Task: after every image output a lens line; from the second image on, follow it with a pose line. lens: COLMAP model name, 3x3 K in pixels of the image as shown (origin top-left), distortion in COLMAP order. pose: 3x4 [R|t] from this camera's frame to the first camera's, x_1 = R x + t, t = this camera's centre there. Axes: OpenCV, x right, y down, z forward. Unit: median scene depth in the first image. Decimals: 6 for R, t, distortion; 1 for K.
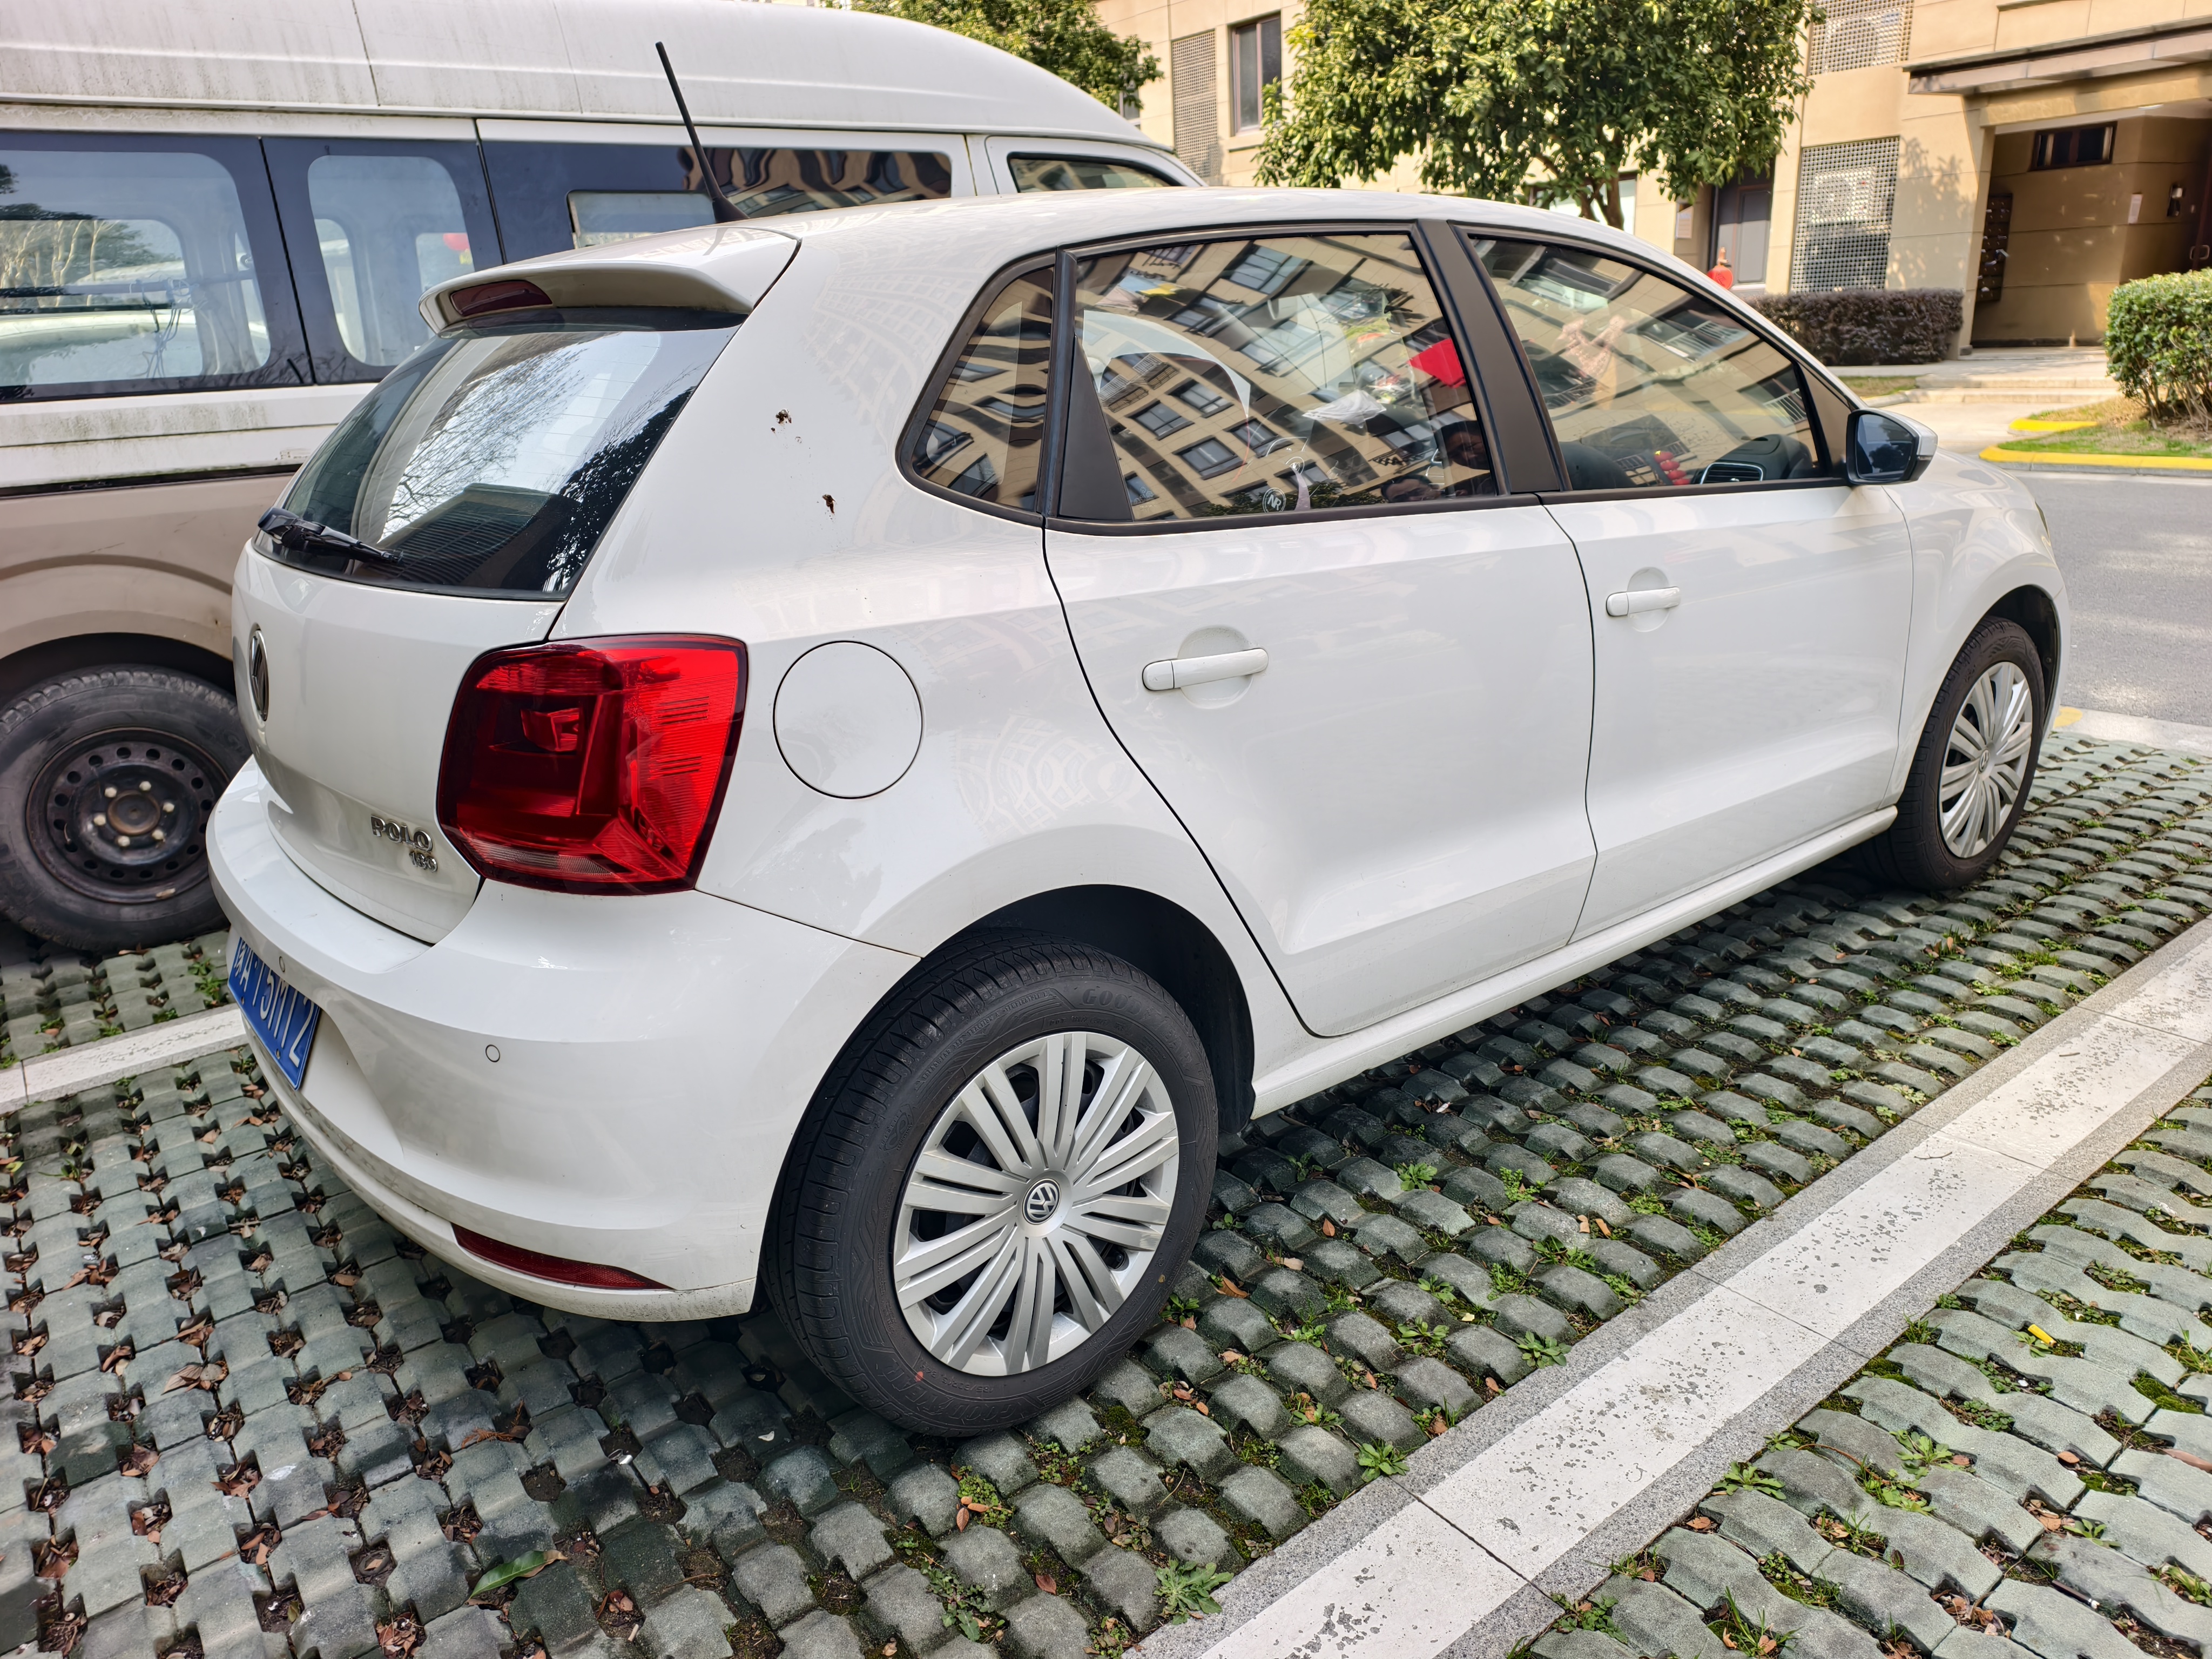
lens RADIAL K [[1490.4, 0, 1122.5], [0, 1490.4, 802.4], [0, 0, 1]] dist [0.002862, -0.005454]
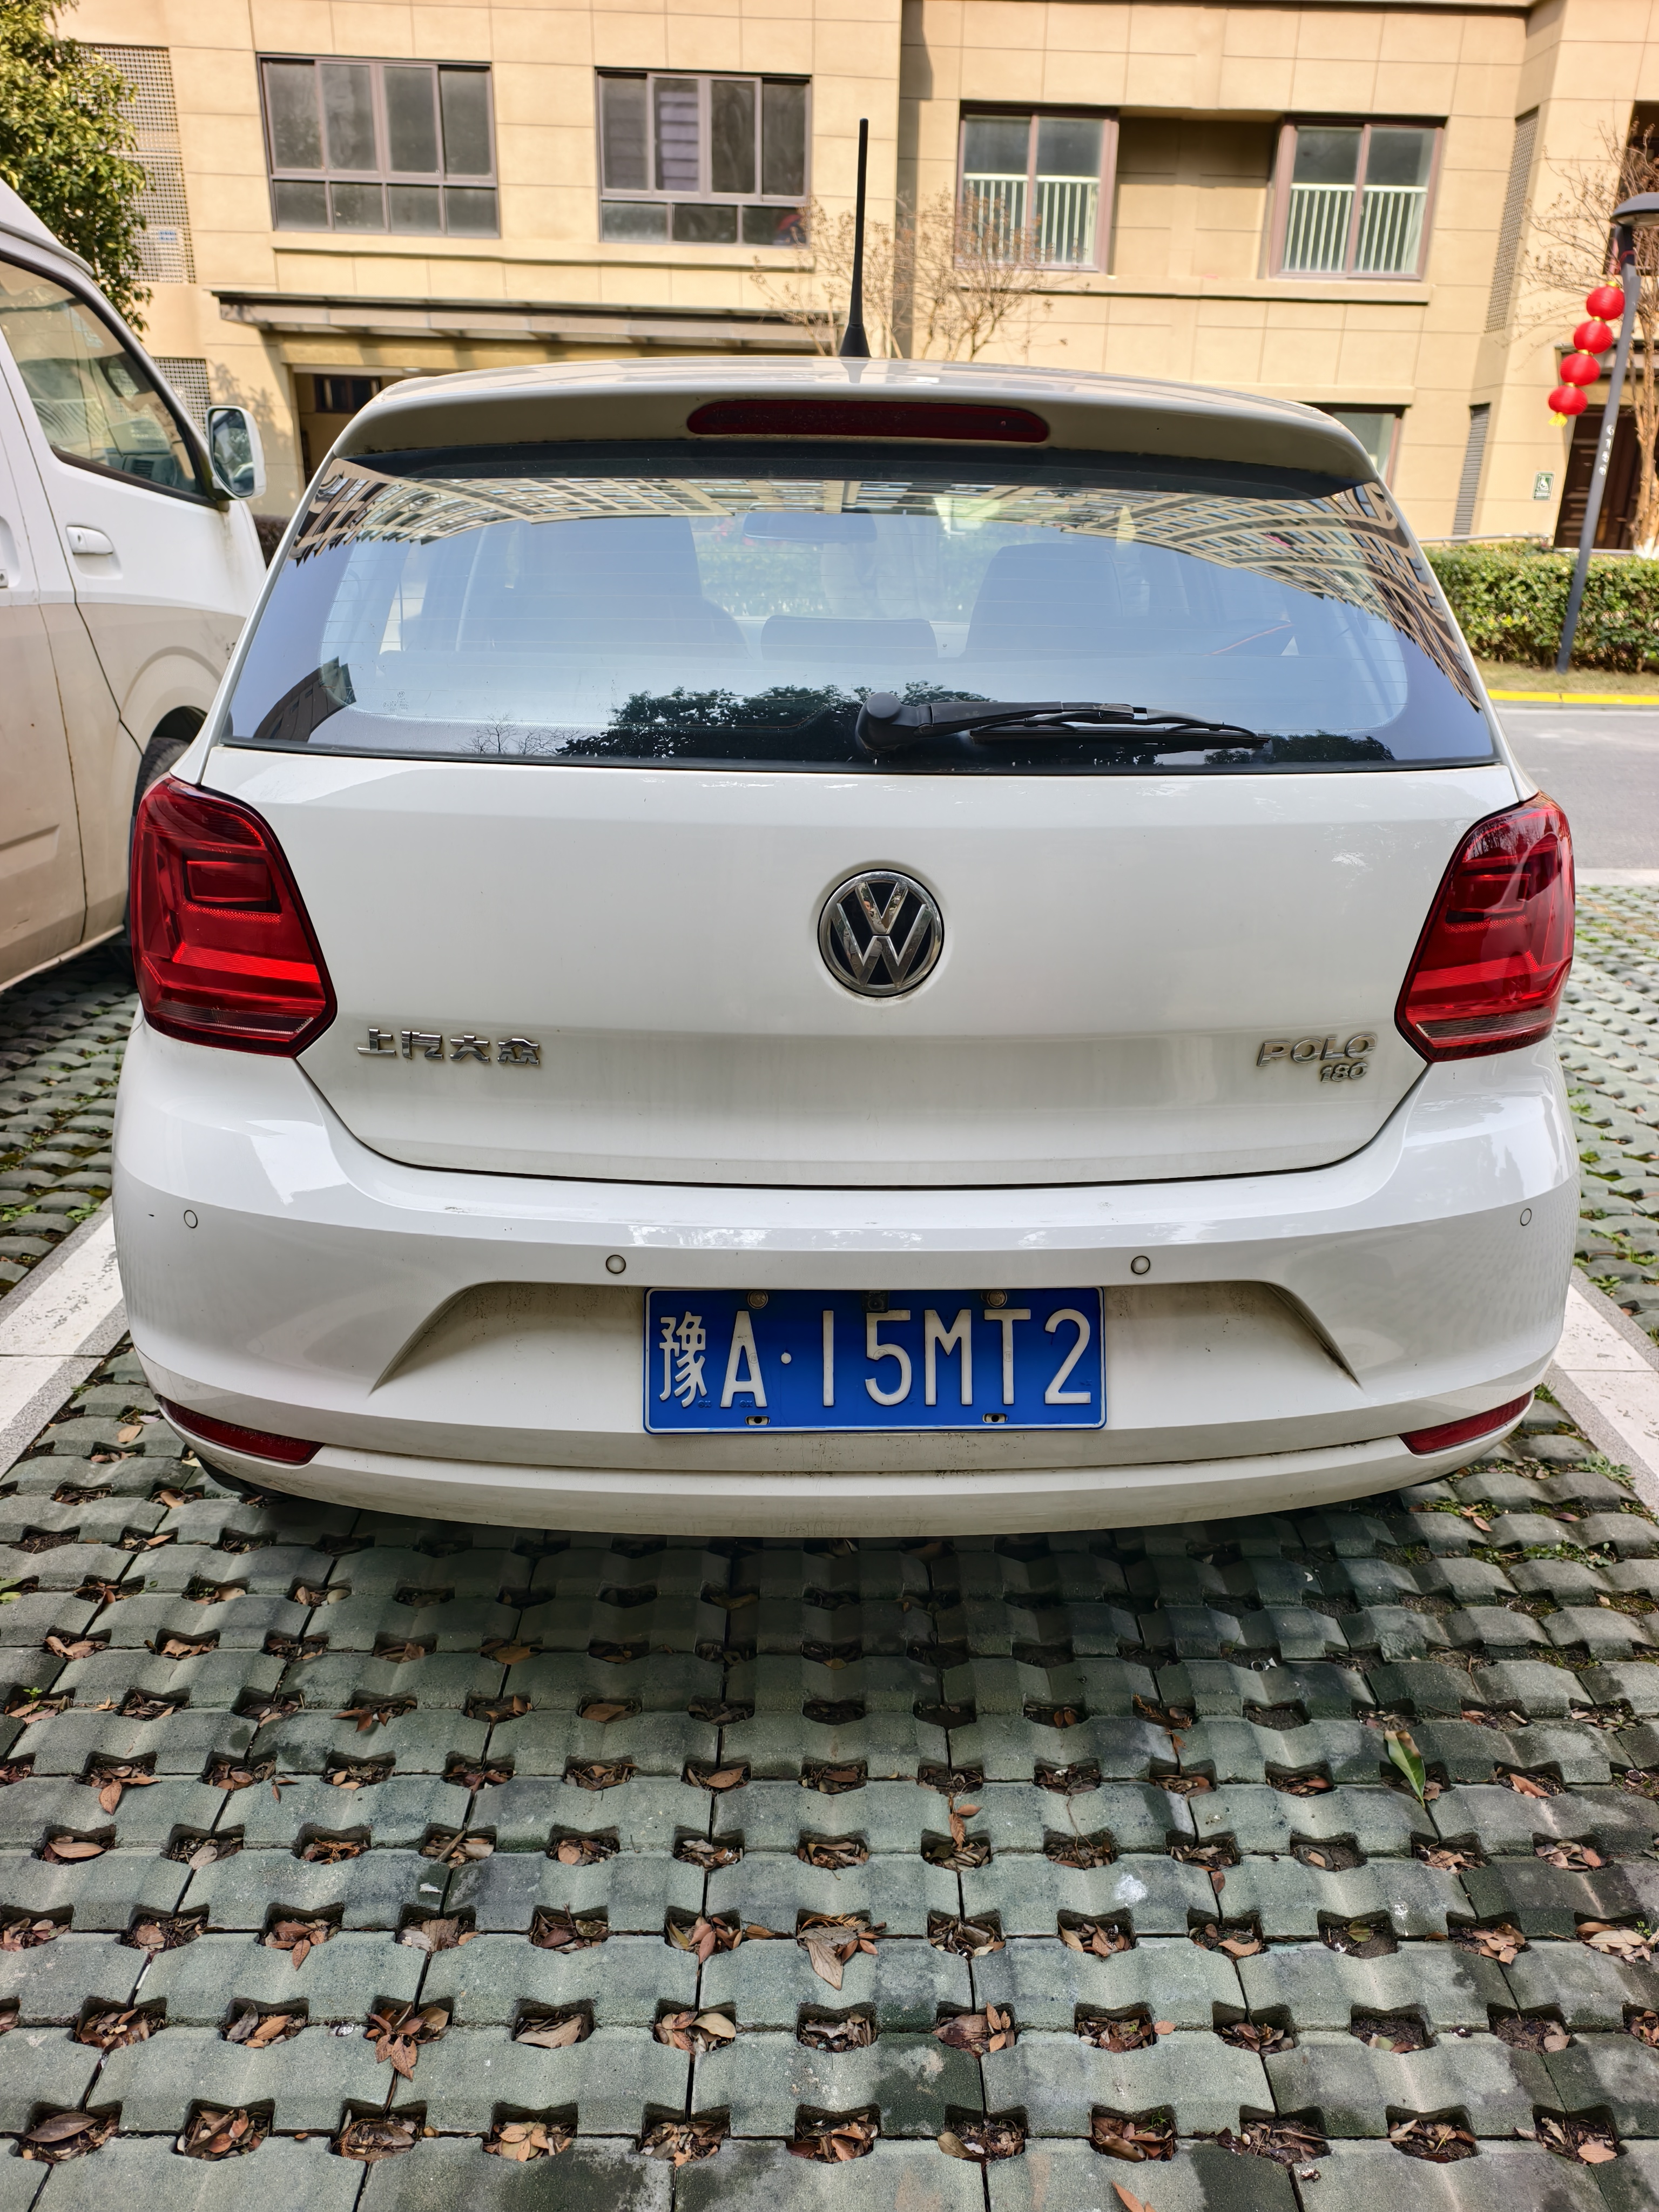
lens RADIAL K [[1490.4, 0, 829.5], [0, 1490.4, 1106.0], [0, 0, 1]] dist [0.002862, -0.005454]
pose [[0.594444, -0.224660, 0.772117, -1.074811], [0.186891, 0.972486, 0.139076, -0.099426], [-0.782118, 0.061629, 0.620075, 0.538085]]
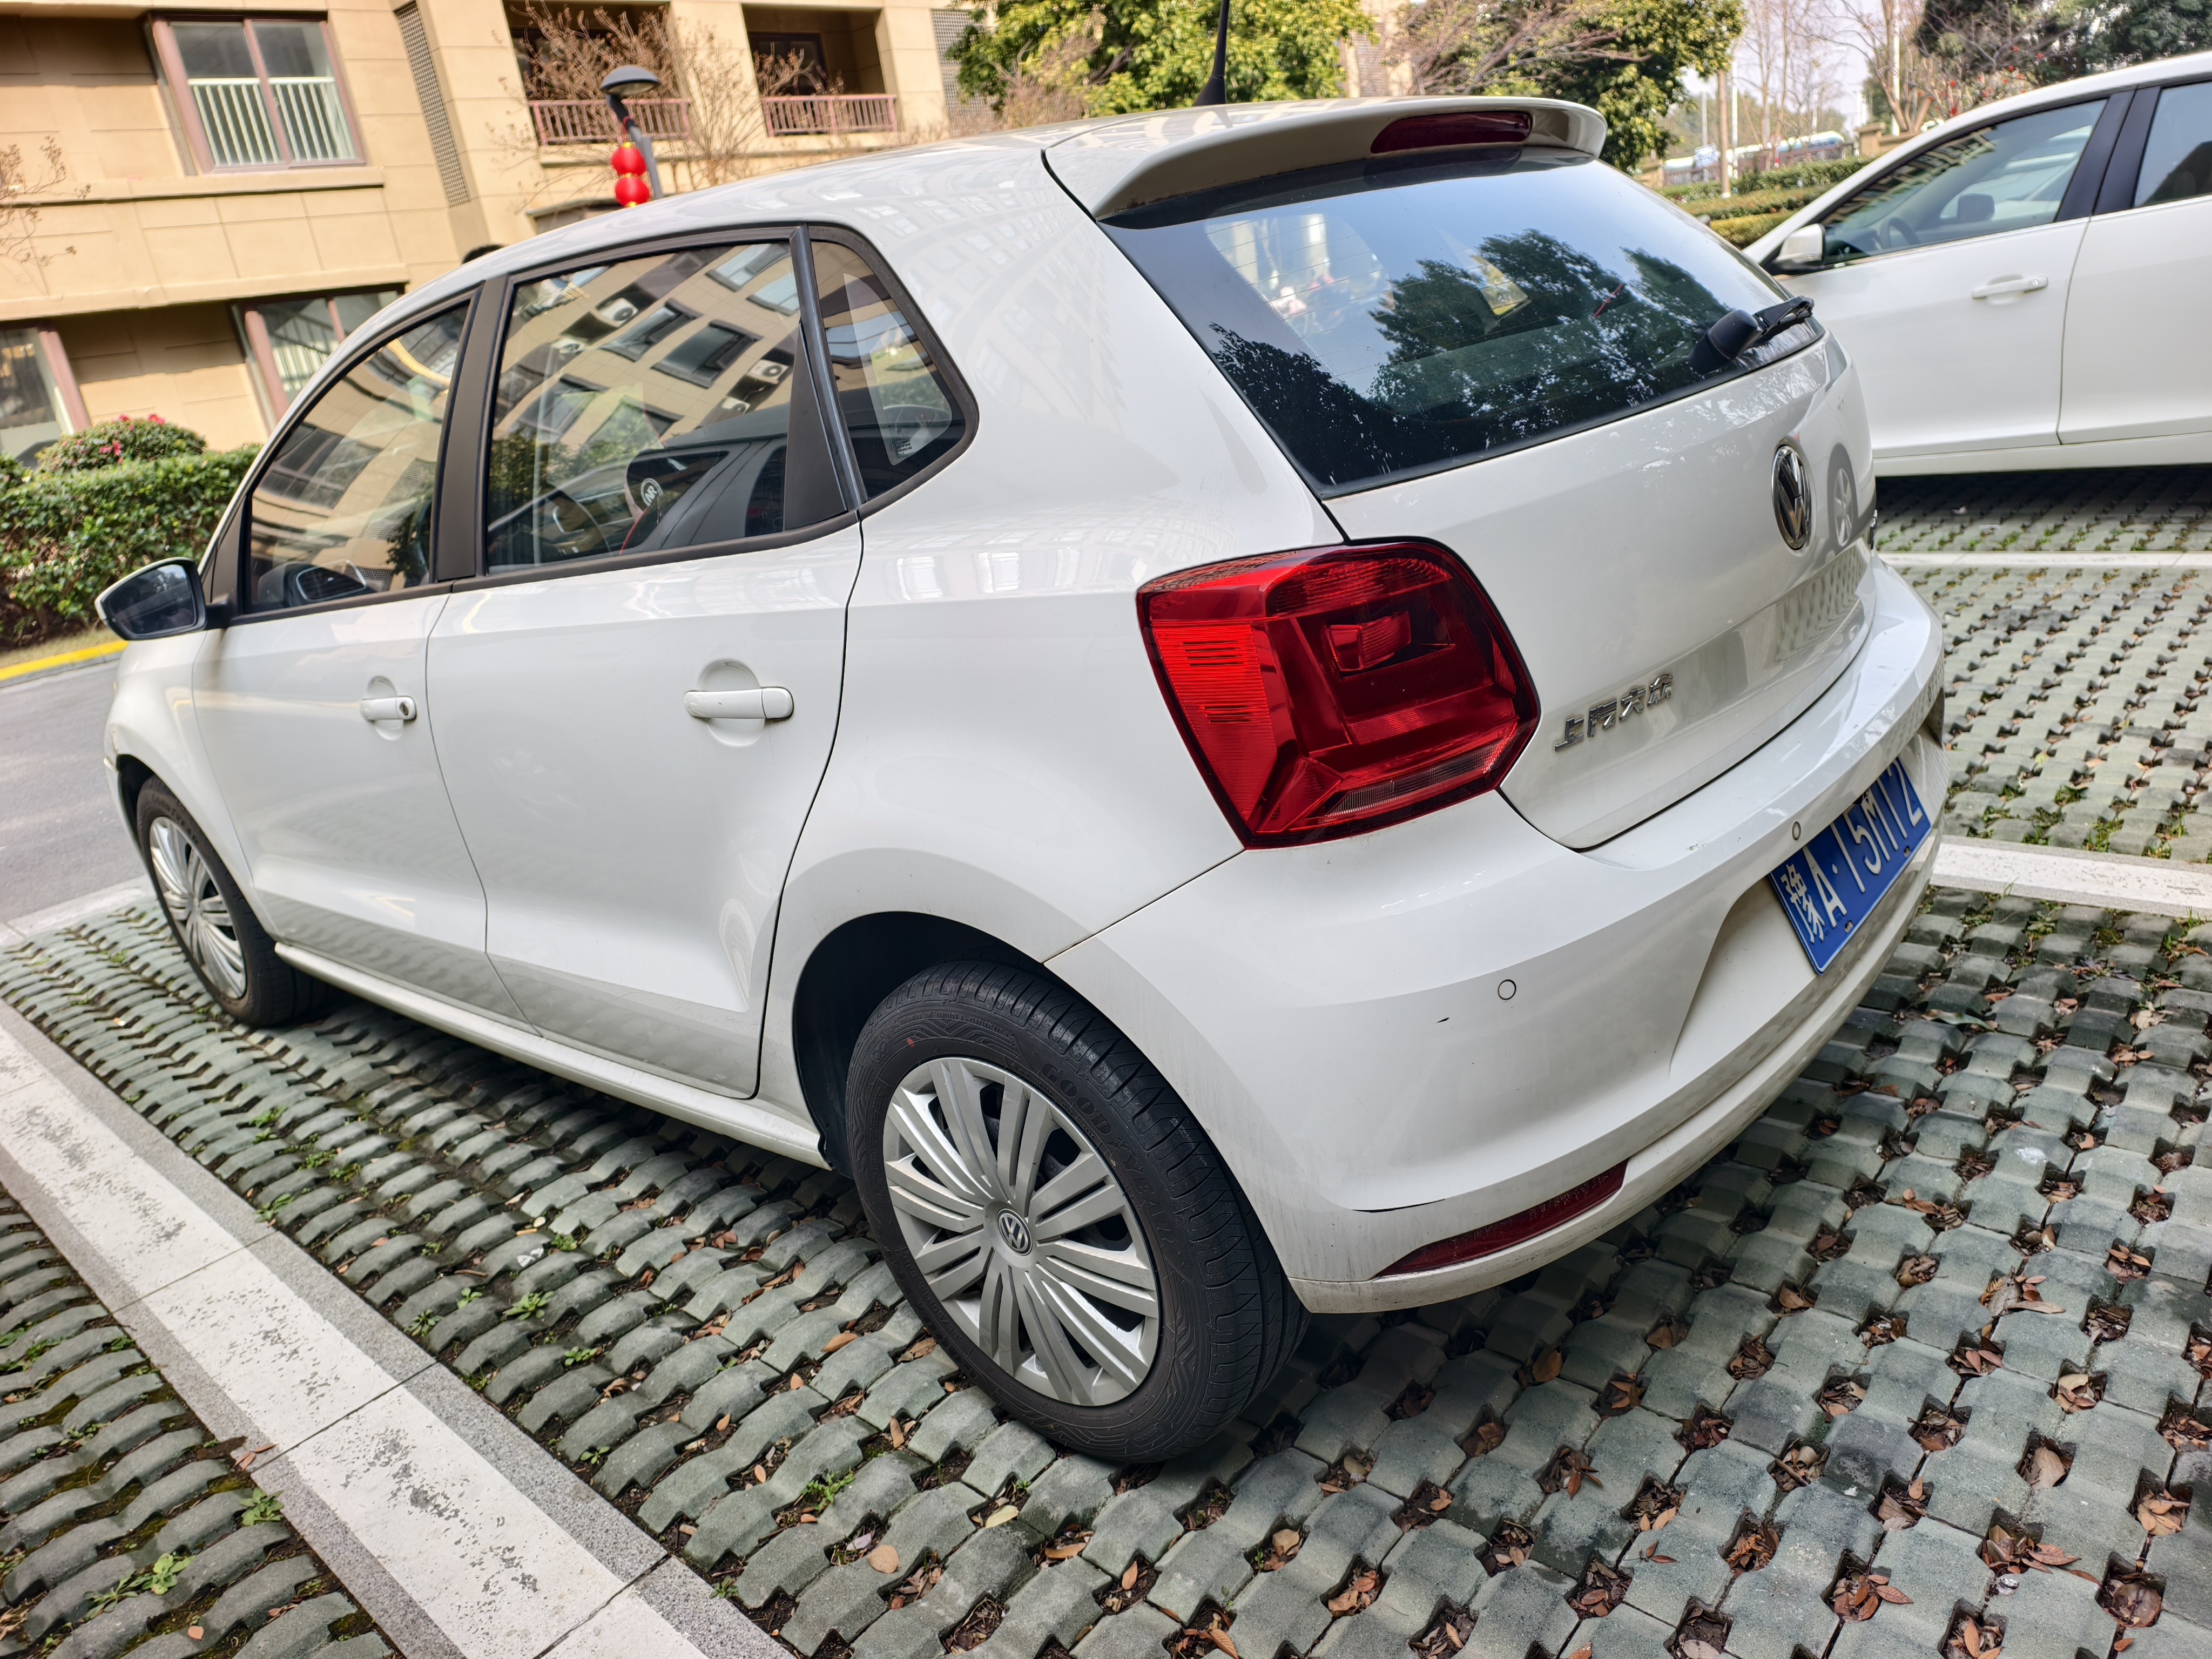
lens RADIAL K [[1490.4, 0, 1122.5], [0, 1490.4, 802.4], [0, 0, 1]] dist [0.002862, -0.005454]
pose [[-0.158723, -0.236471, 0.958587, -1.288912], [0.446273, 0.848871, 0.283299, -0.328386], [-0.880709, 0.472757, -0.029204, 1.339001]]
